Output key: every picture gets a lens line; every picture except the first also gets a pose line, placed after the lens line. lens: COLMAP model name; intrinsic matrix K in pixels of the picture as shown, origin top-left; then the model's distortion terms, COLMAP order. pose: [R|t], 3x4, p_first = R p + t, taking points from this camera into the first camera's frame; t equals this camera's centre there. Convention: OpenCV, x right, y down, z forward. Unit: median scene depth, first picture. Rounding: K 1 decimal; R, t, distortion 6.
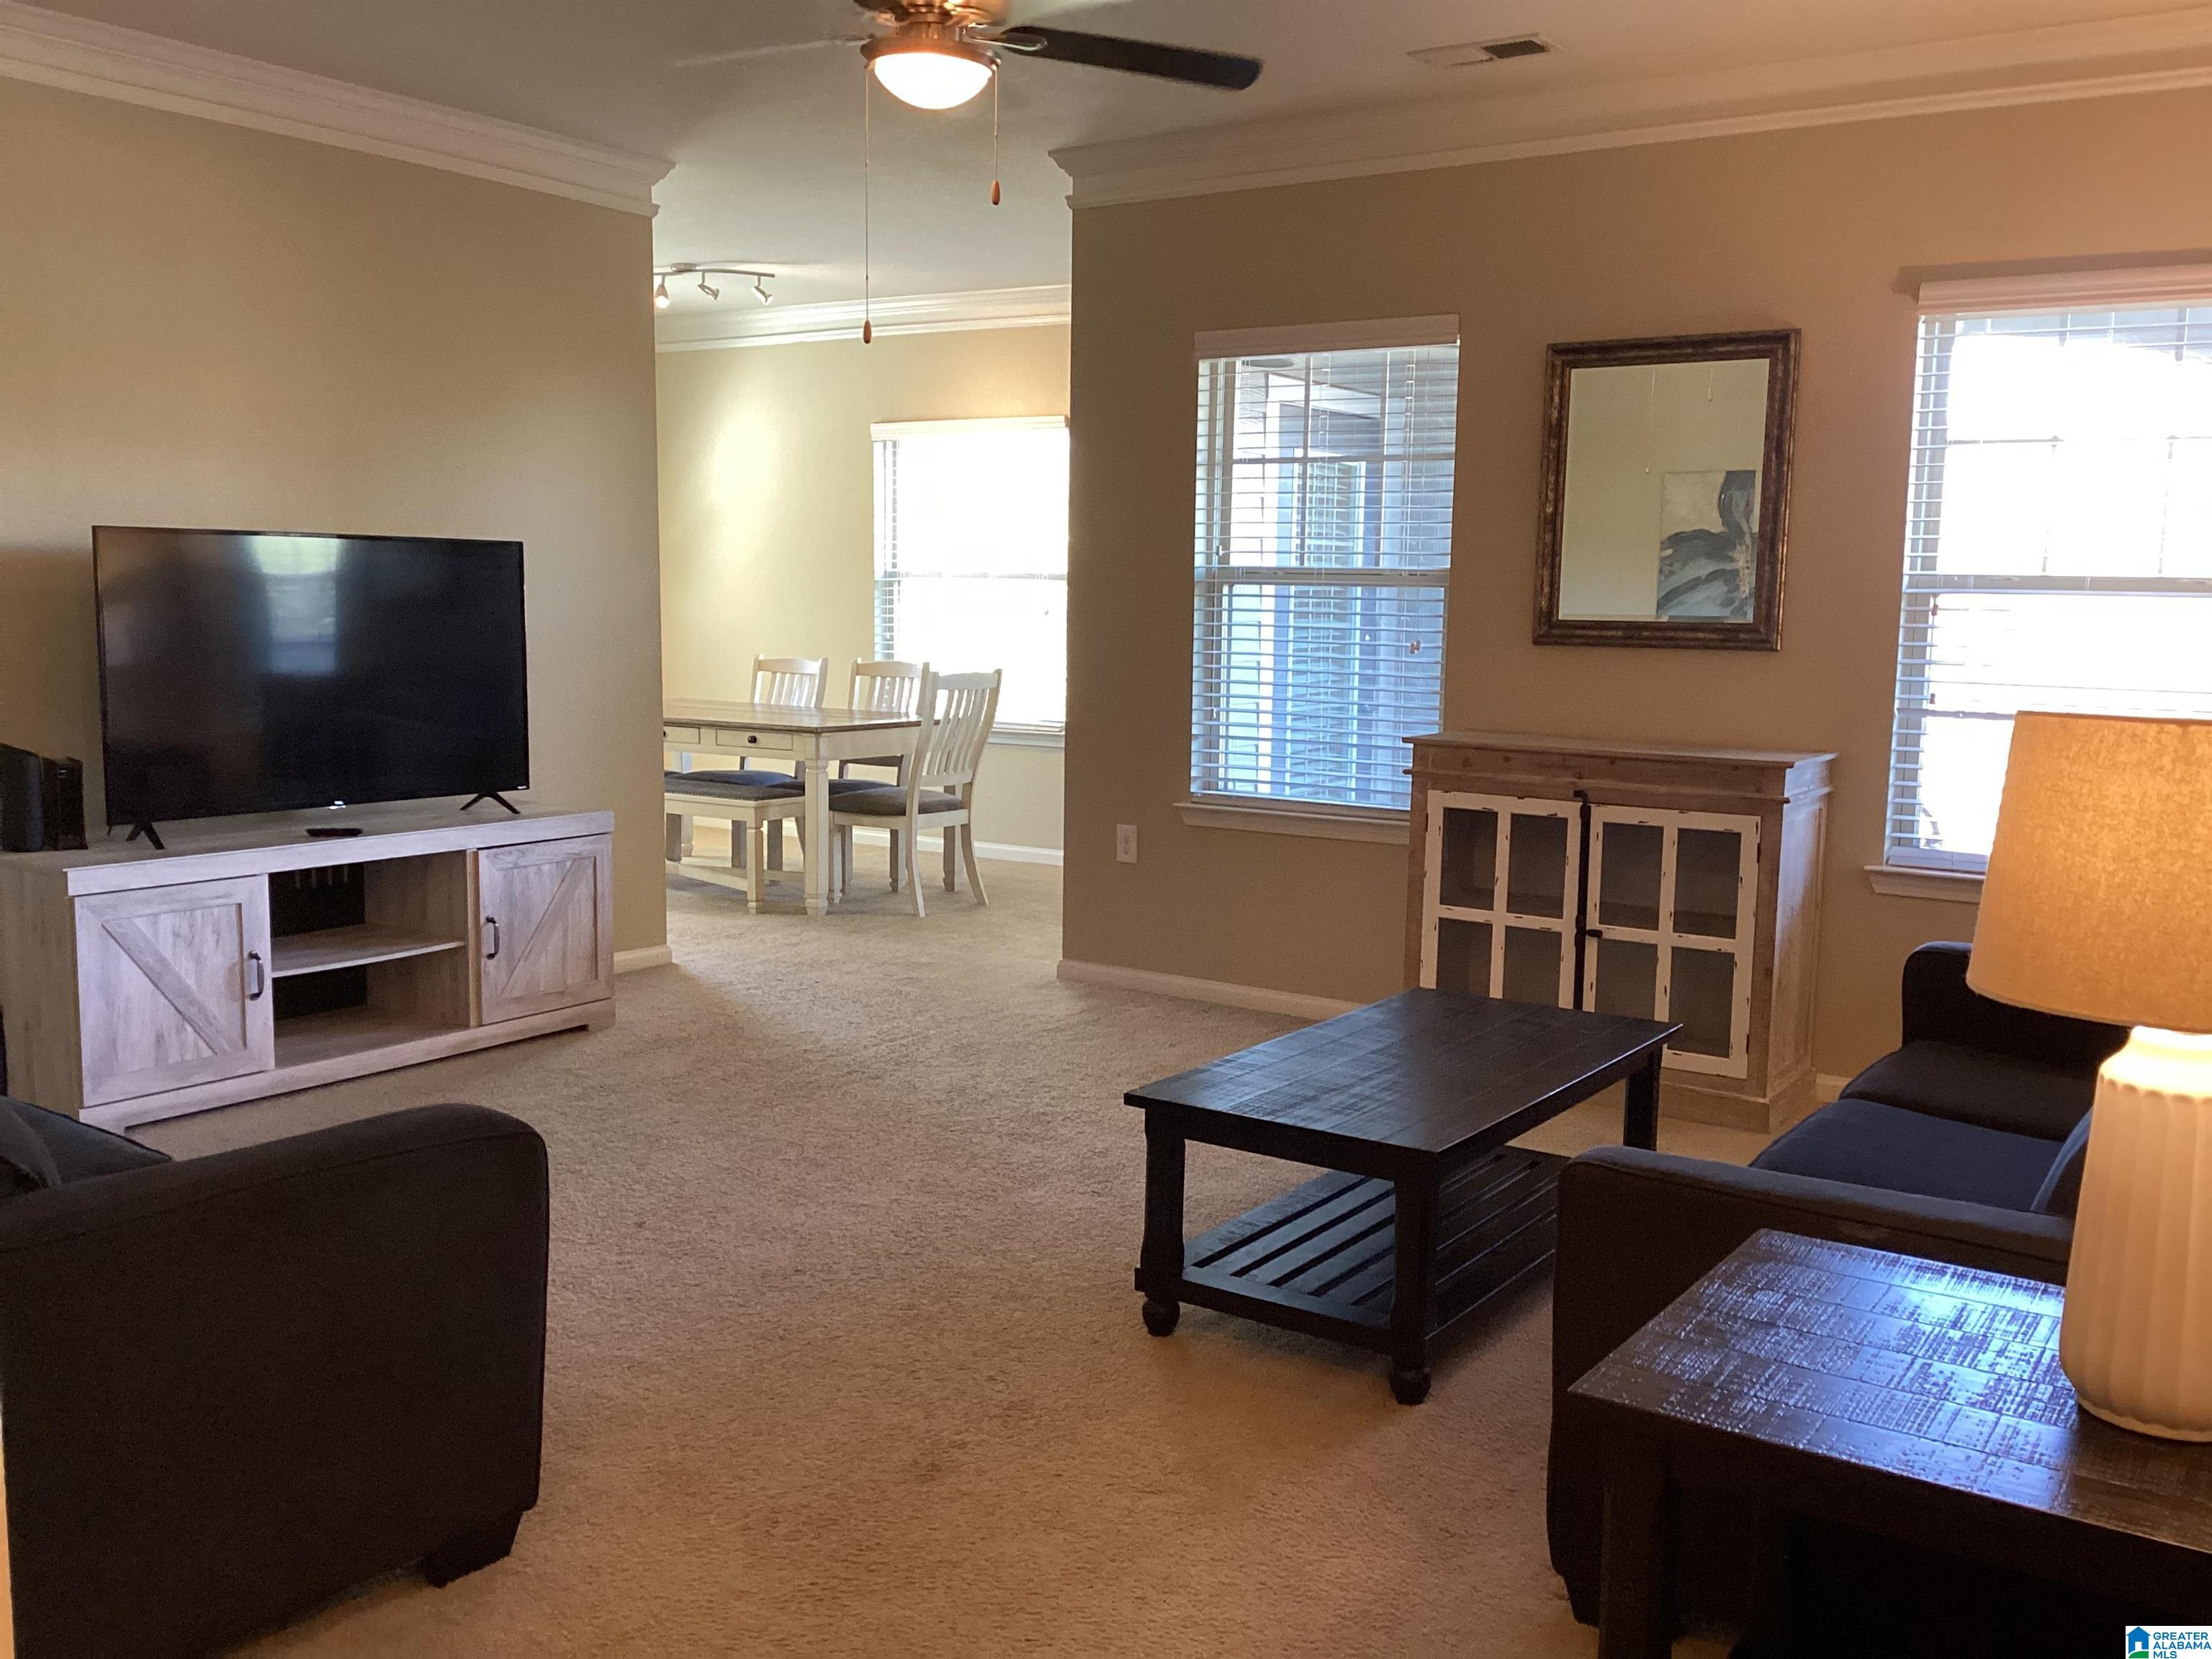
lens RADIAL K [[1994.3, 0, 1107.2], [0, 1994.3, 841.8], [0, 0, 1]] dist [0.061797, -0.114294]
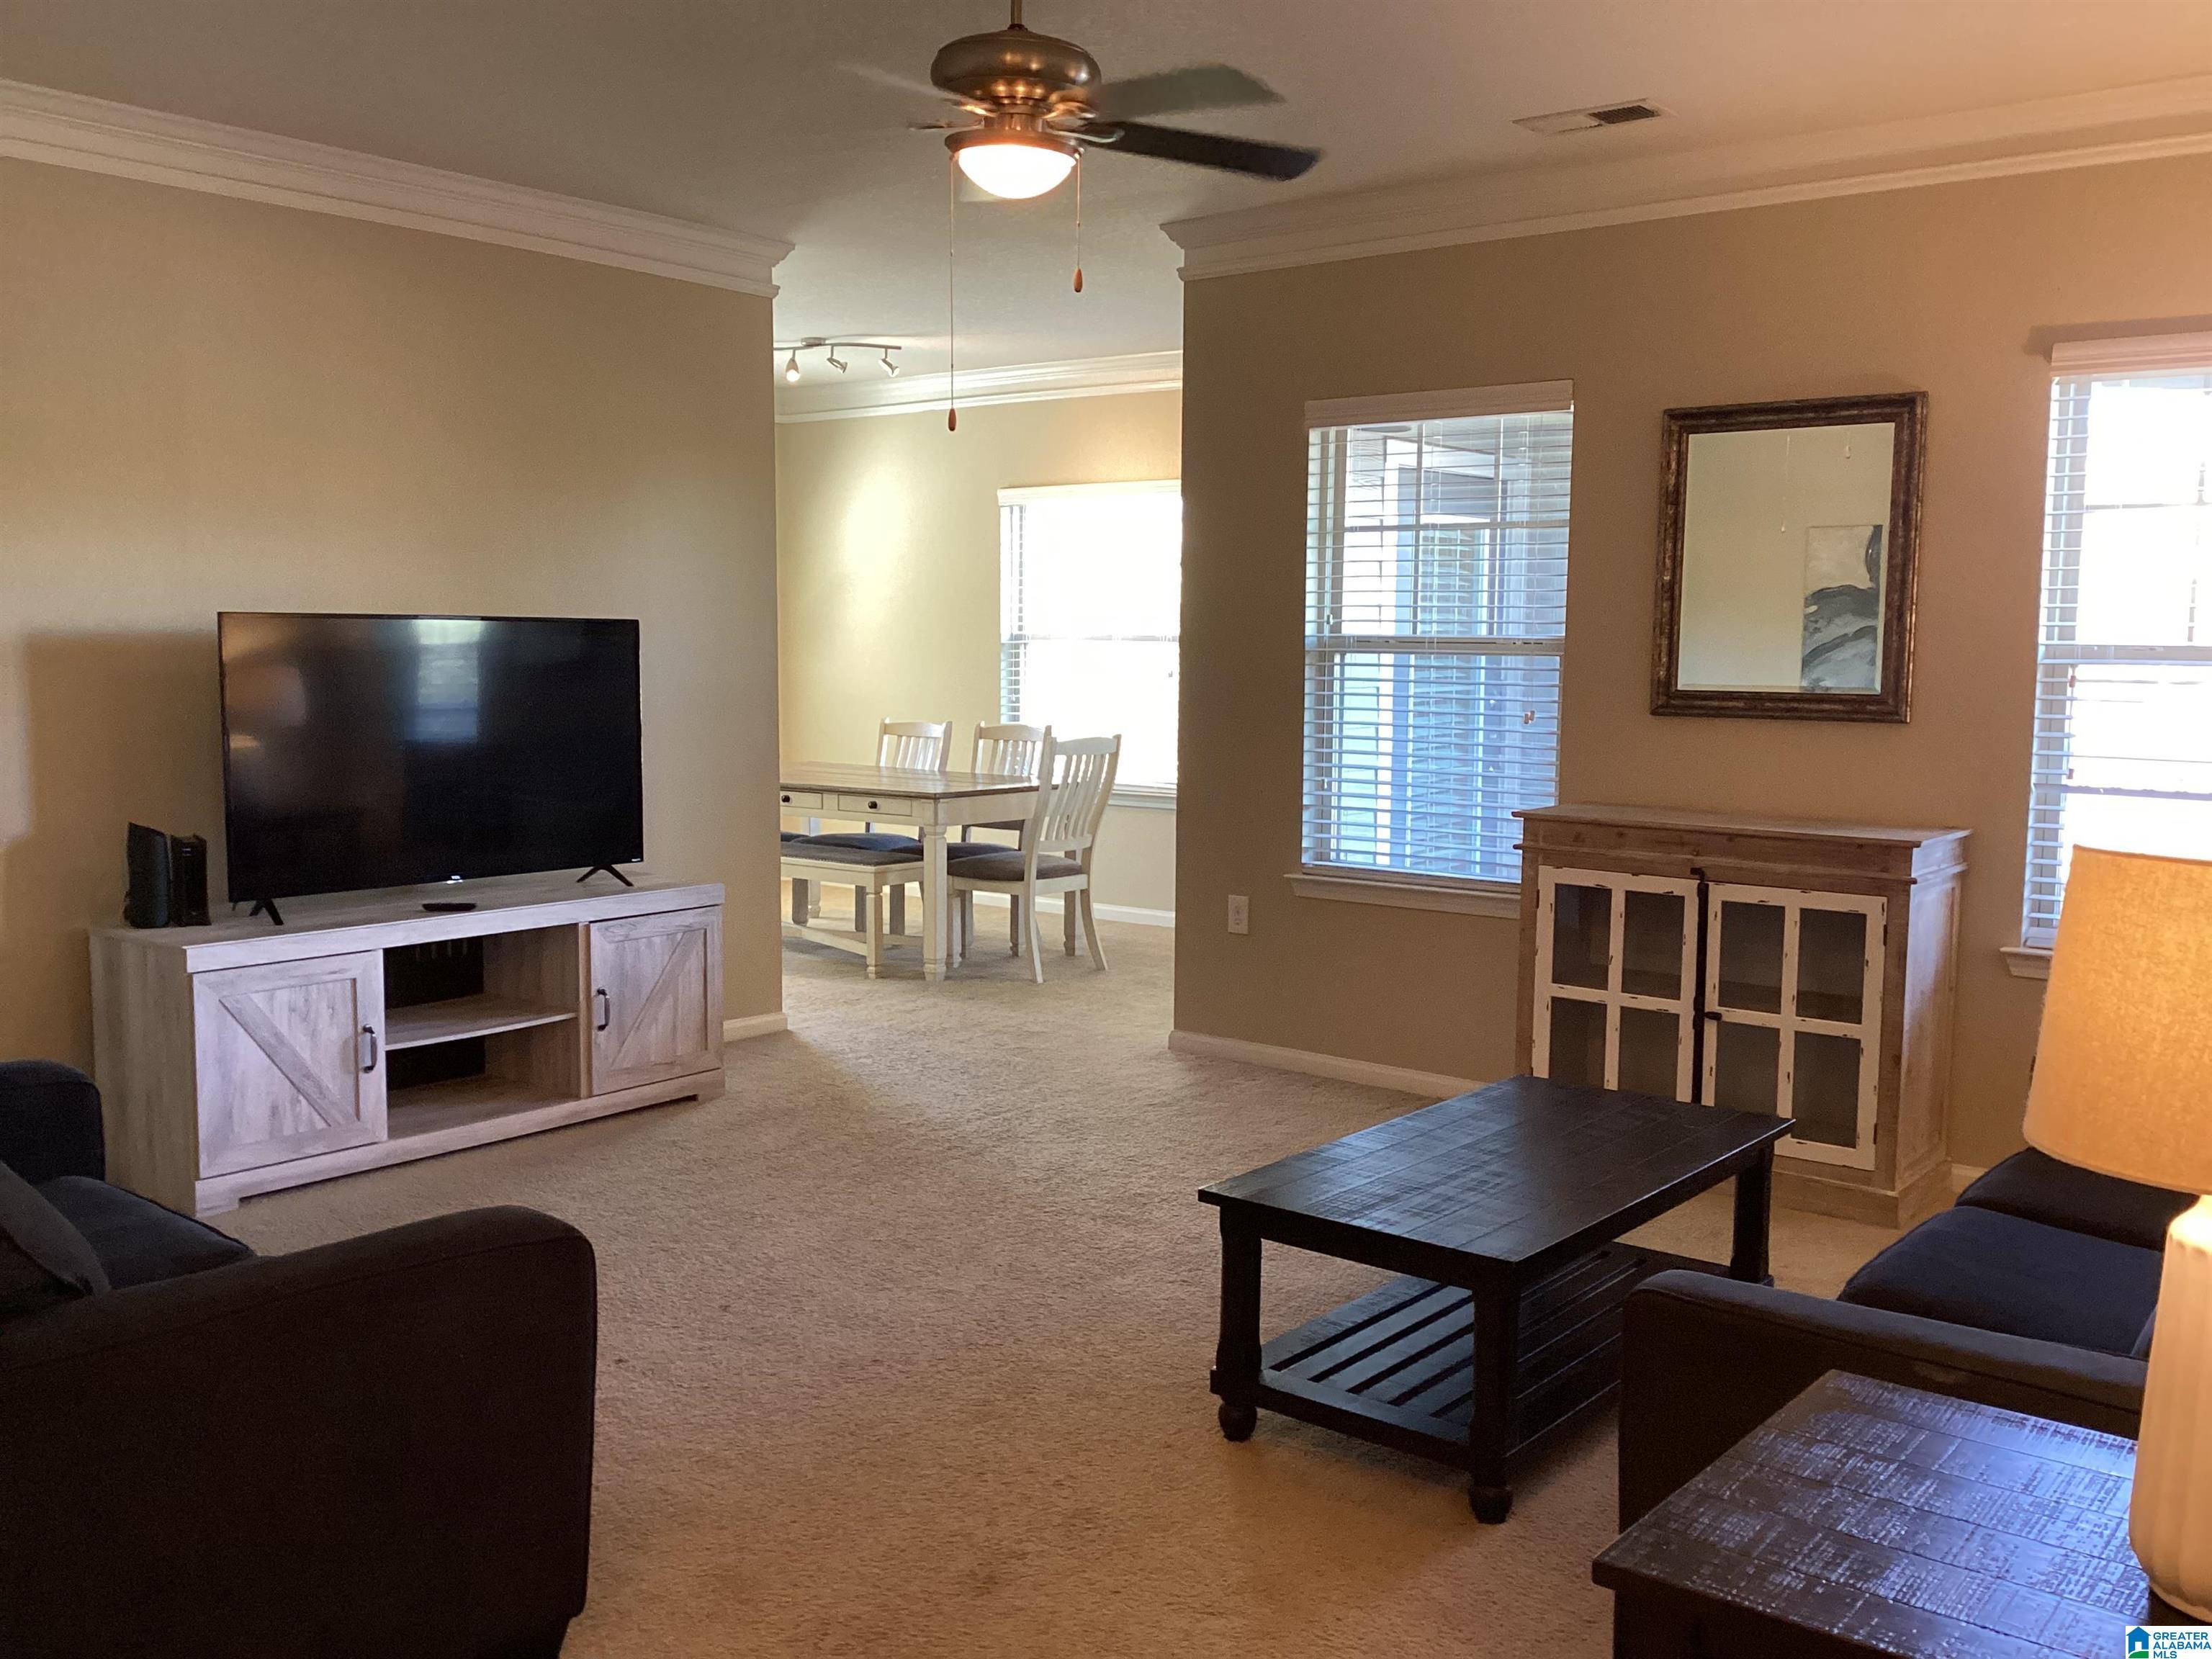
lens RADIAL K [[1994.3, 0, 1096.7], [0, 1994.3, 834.7], [0, 0, 1]] dist [0.061797, -0.114294]
pose [[0.996703, 0.001196, -0.081125, 0.025216], [-0.003396, 0.999630, -0.026987, -0.014549], [0.081062, 0.027173, 0.996339, 0.008912]]
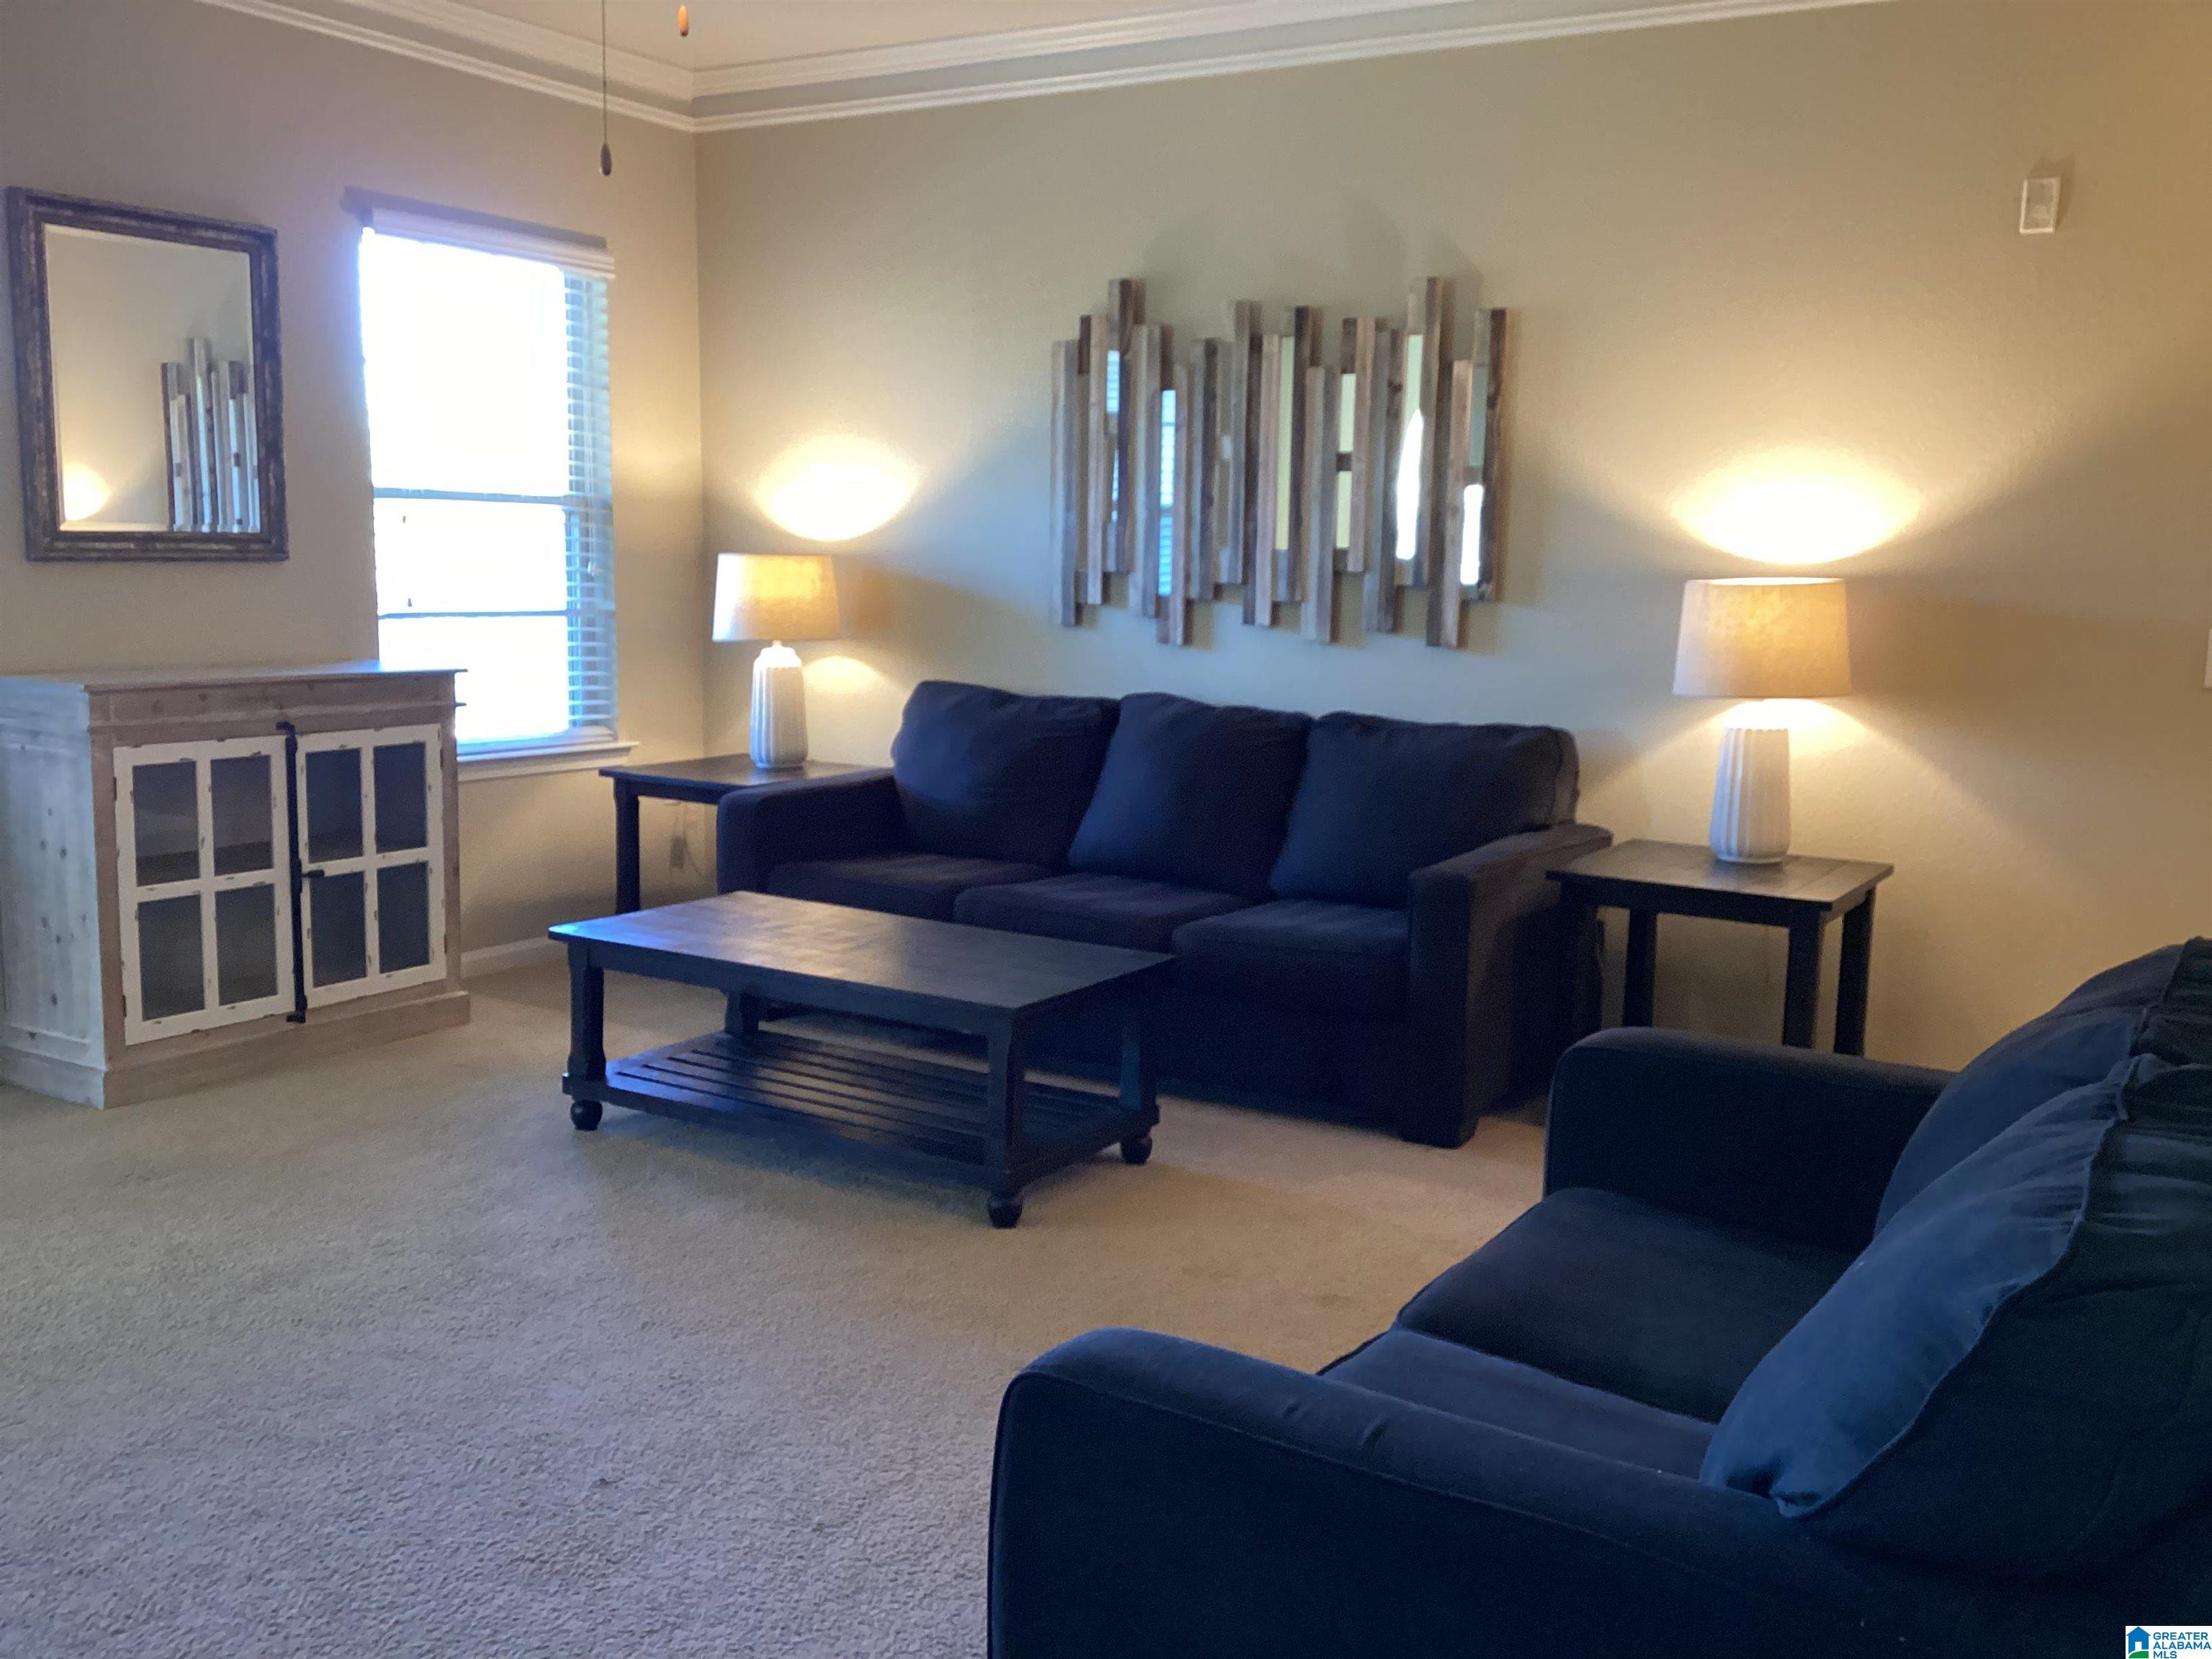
lens RADIAL K [[1994.3, 0, 1104.2], [0, 1994.3, 820.8], [0, 0, 1]] dist [0.061797, -0.114294]
pose [[-0.049478, -0.154388, 0.986771, -0.681622], [0.103696, 0.981847, 0.158817, -0.087307], [-0.993378, 0.110182, -0.032570, 0.665657]]
